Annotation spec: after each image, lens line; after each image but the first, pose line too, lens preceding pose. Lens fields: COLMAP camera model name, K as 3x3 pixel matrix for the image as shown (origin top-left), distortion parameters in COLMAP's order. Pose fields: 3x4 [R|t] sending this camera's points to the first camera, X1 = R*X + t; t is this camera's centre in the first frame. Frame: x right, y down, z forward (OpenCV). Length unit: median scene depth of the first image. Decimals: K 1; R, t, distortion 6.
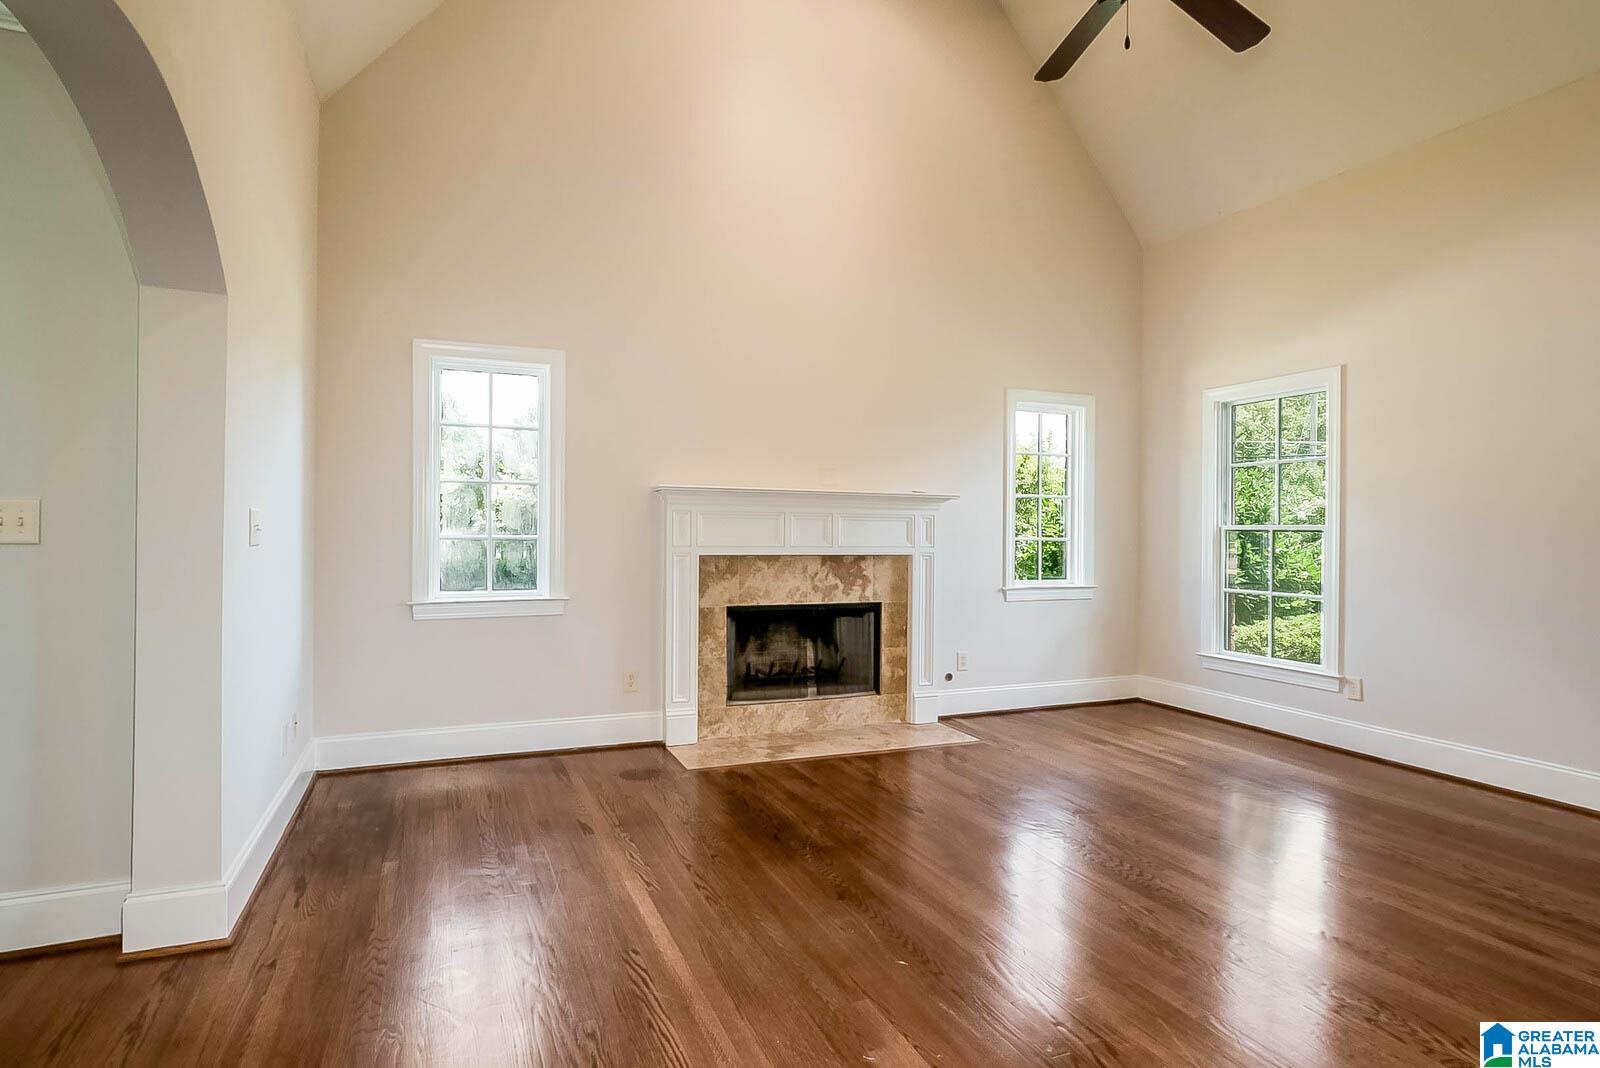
lens RADIAL K [[838.0, 0, 800.0], [0, 838.0, 534.0], [0, 0, 1]] dist [0.002900, 0.000350]
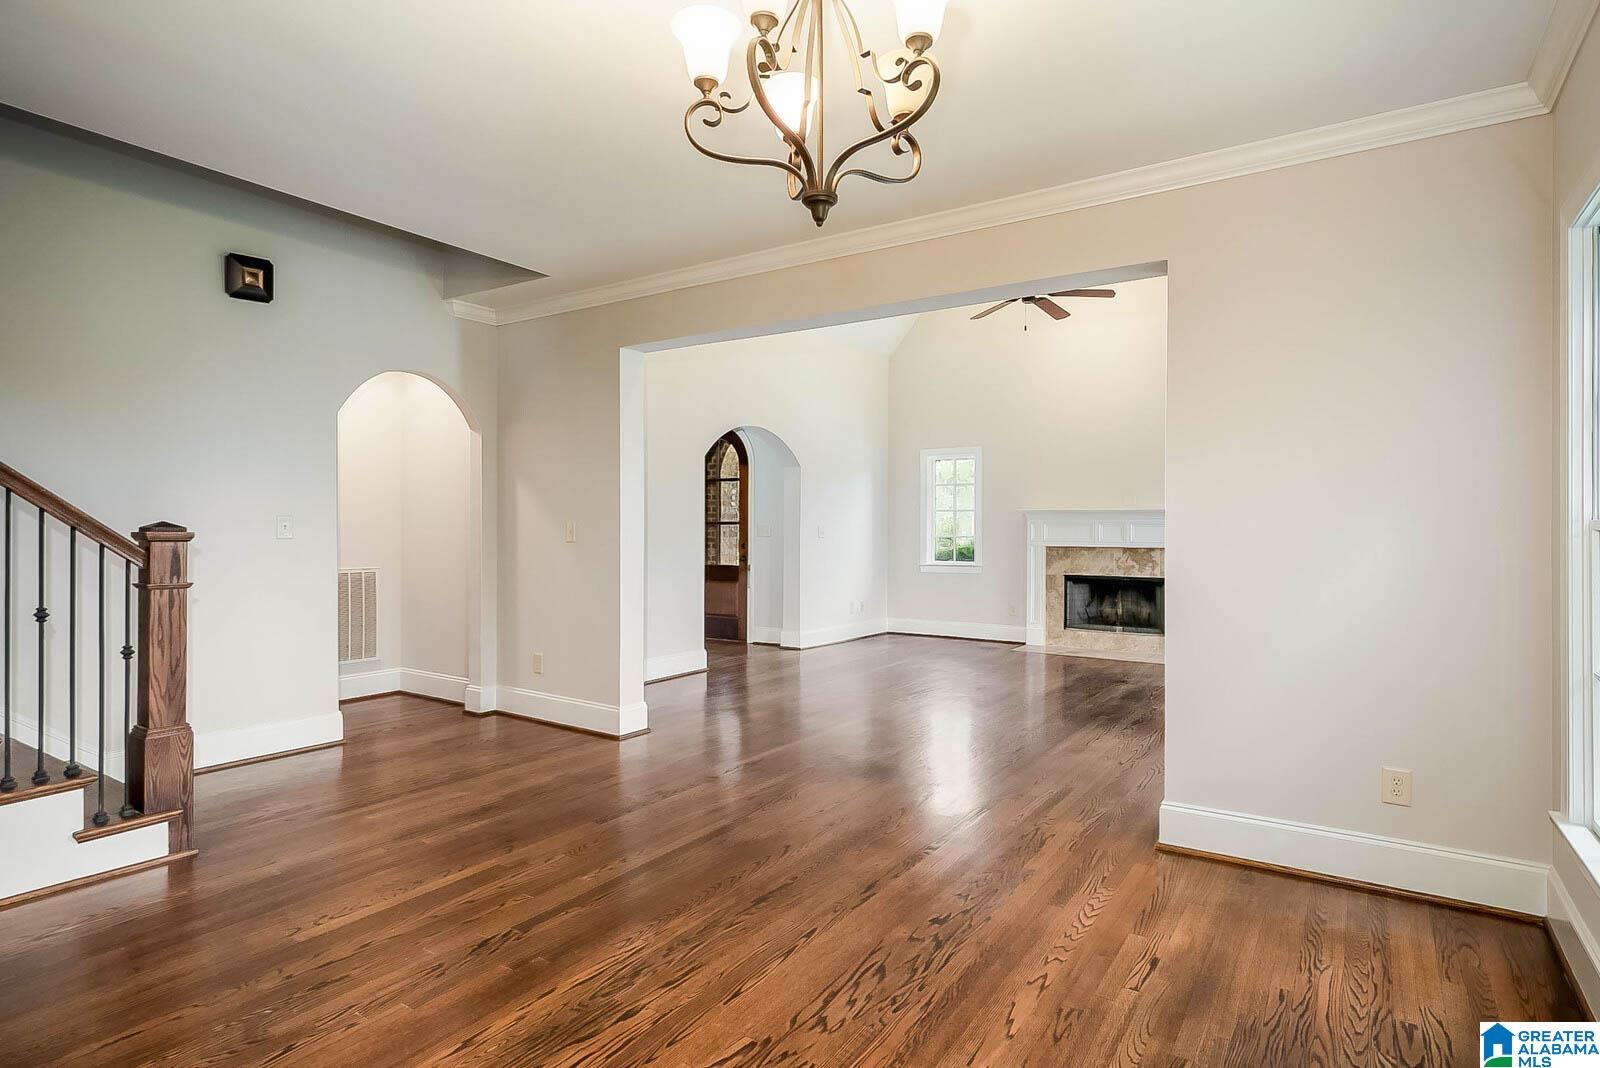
lens RADIAL K [[840.5, 0, 800.0], [0, 840.5, 534.0], [0, 0, 1]] dist [-0.000301, -0.000015]
pose [[0.547316, -0.003684, -0.836918, 1.101193], [-0.001070, 0.999986, -0.005101, 0.008173], [0.836925, 0.003687, 0.547305, -0.465416]]
